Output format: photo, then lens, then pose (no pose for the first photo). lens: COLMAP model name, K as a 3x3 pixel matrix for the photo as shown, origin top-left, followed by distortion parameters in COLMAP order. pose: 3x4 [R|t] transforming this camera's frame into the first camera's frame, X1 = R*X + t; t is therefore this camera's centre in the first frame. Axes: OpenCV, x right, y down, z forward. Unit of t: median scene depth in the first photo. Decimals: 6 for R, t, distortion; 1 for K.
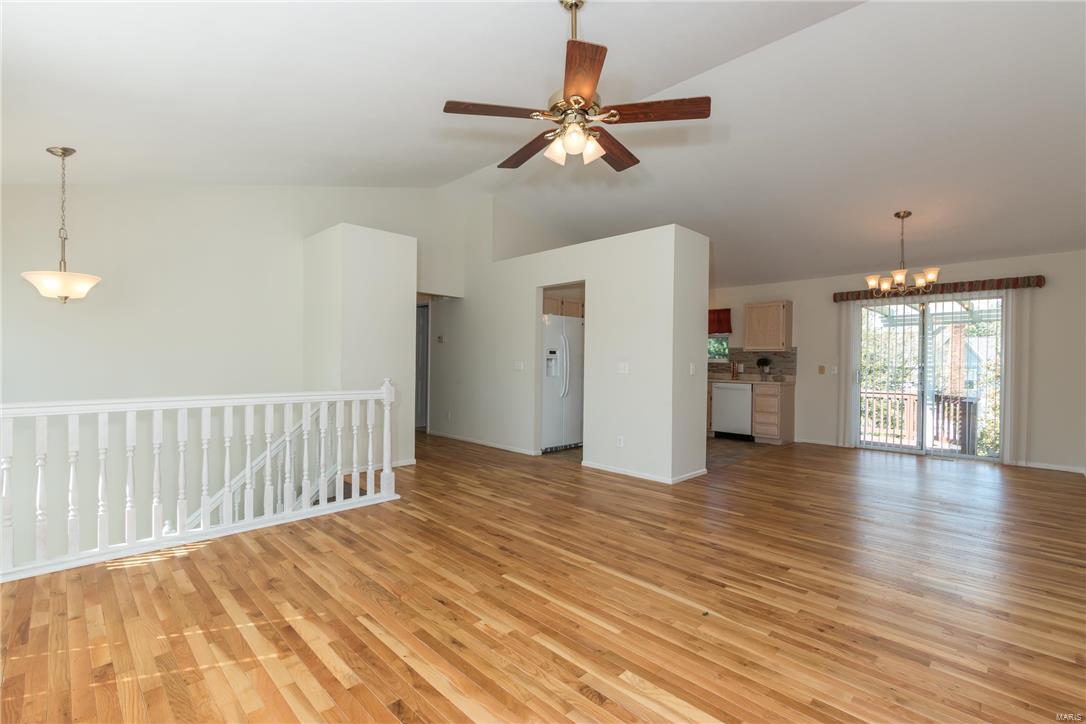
lens RADIAL K [[490.3, 0, 536.7], [0, 490.3, 361.7], [0, 0, 1]] dist [0.004498, -0.002017]
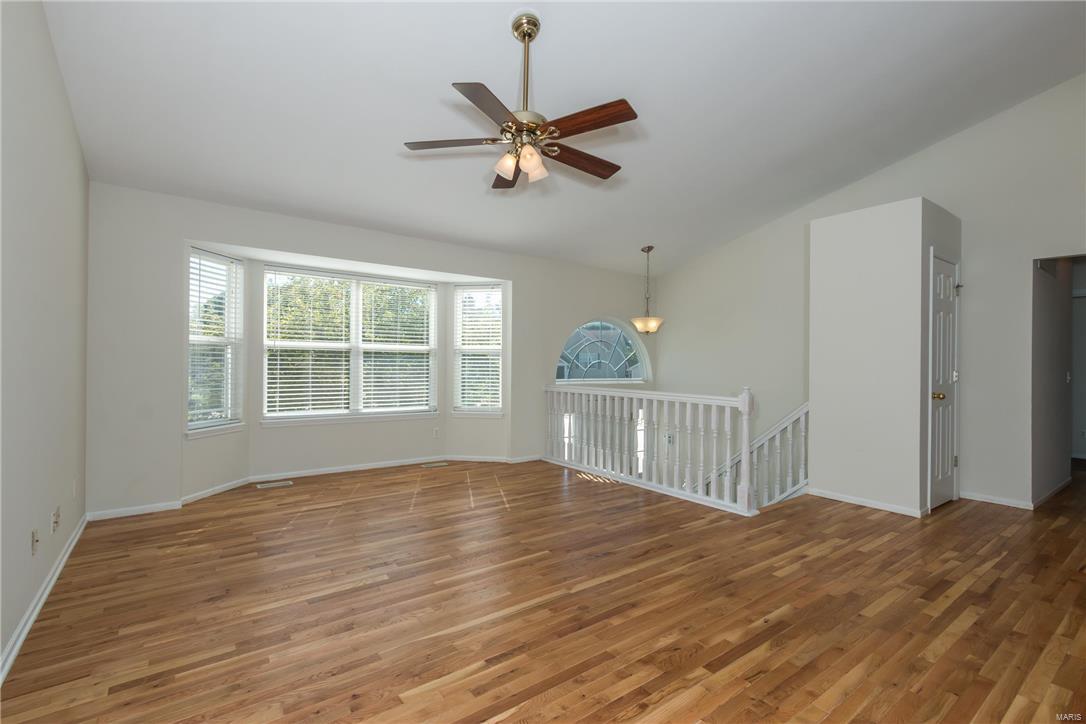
lens RADIAL K [[490.3, 0, 536.5], [0, 490.3, 361.3], [0, 0, 1]] dist [0.004498, -0.002017]
pose [[-0.144107, -0.016534, -0.989424, 0.885471], [-0.017145, 0.999752, -0.014210, 0.006145], [0.989414, 0.014916, -0.144355, 0.928349]]
